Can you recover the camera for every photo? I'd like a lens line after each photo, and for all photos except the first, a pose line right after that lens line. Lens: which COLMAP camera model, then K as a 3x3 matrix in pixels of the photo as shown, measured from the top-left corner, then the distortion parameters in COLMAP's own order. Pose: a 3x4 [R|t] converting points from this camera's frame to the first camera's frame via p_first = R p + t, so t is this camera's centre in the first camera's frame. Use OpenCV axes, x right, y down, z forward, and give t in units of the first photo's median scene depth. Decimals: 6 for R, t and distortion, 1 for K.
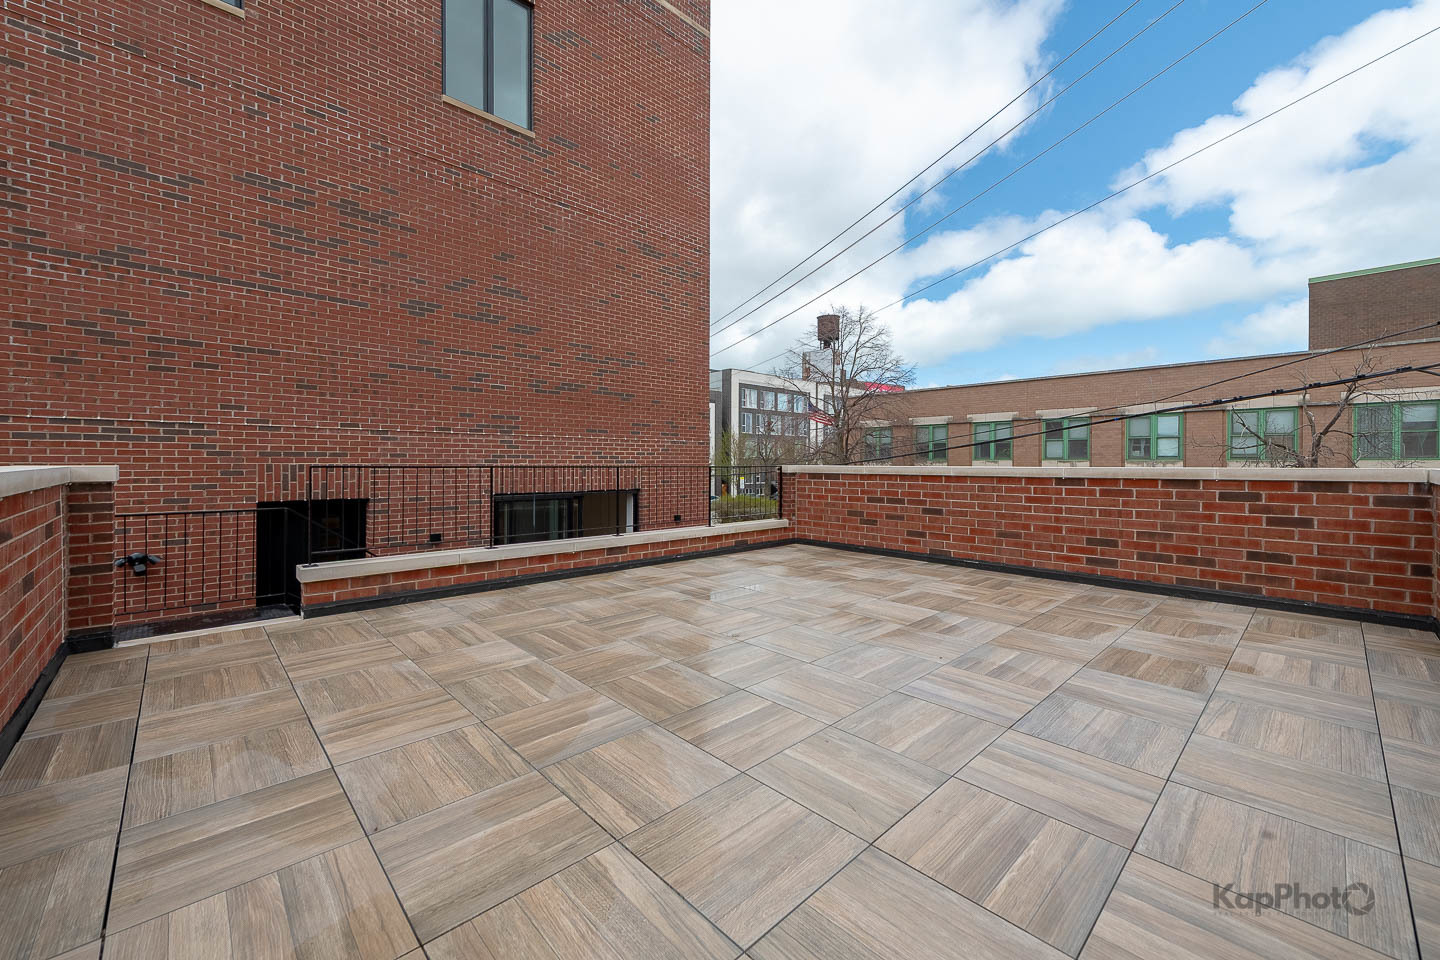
lens RADIAL K [[576.3, 0, 725.9], [0, 576.3, 455.5], [0, 0, 1]] dist [0.007910, -0.000529]
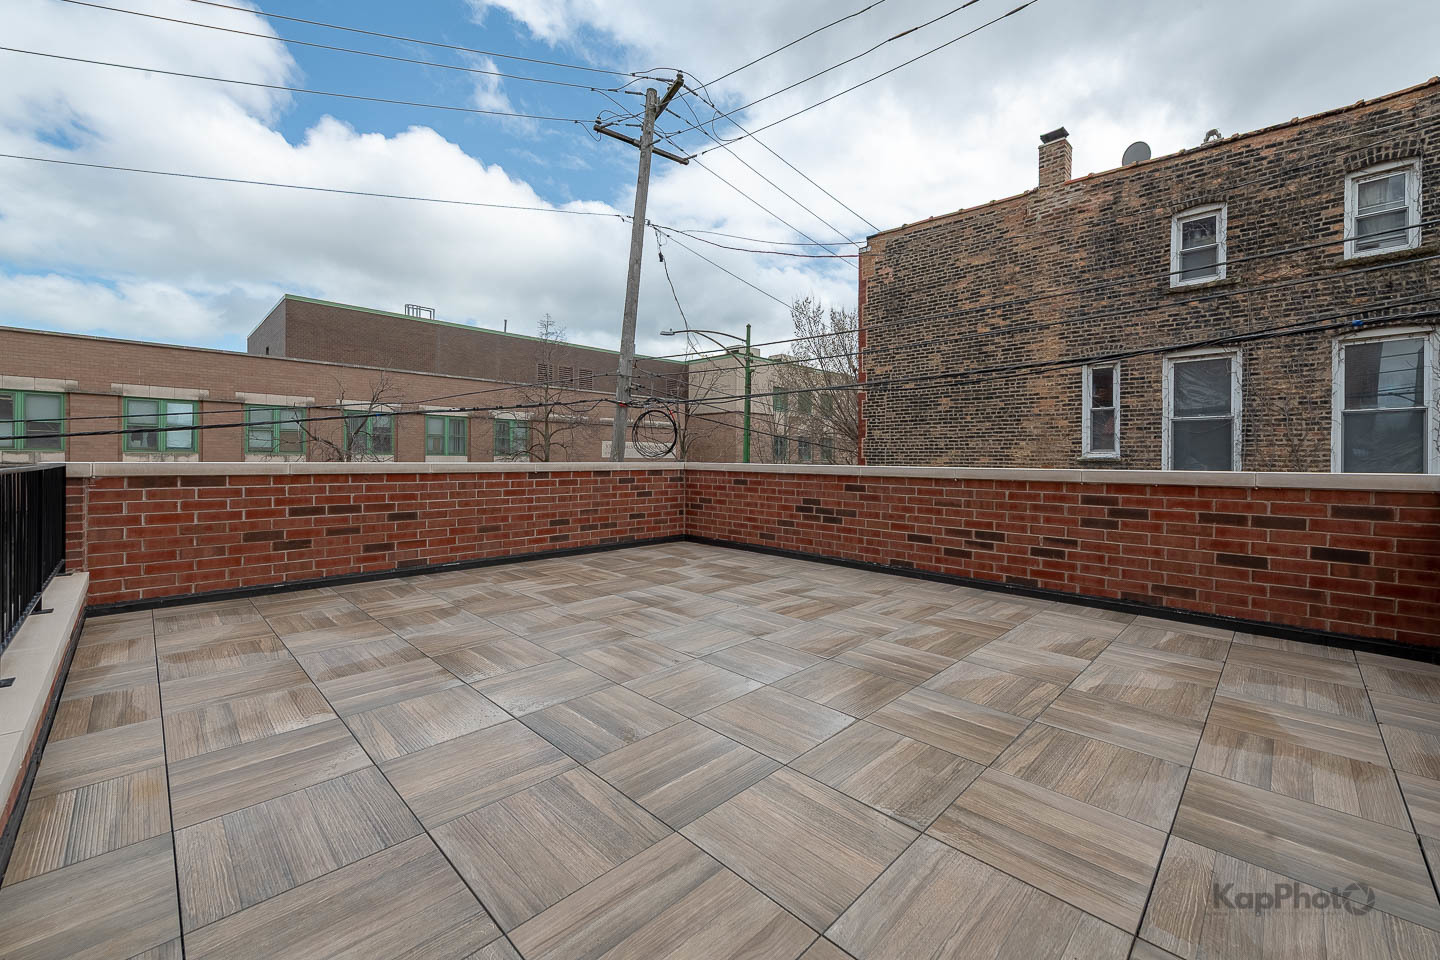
lens RADIAL K [[576.3, 0, 725.9], [0, 576.3, 455.5], [0, 0, 1]] dist [0.007910, -0.000529]
pose [[-0.044846, 0.004527, 0.998984, -0.592424], [-0.018691, 0.999811, -0.005370, 0.004908], [-0.998819, -0.018913, -0.044752, 0.672365]]
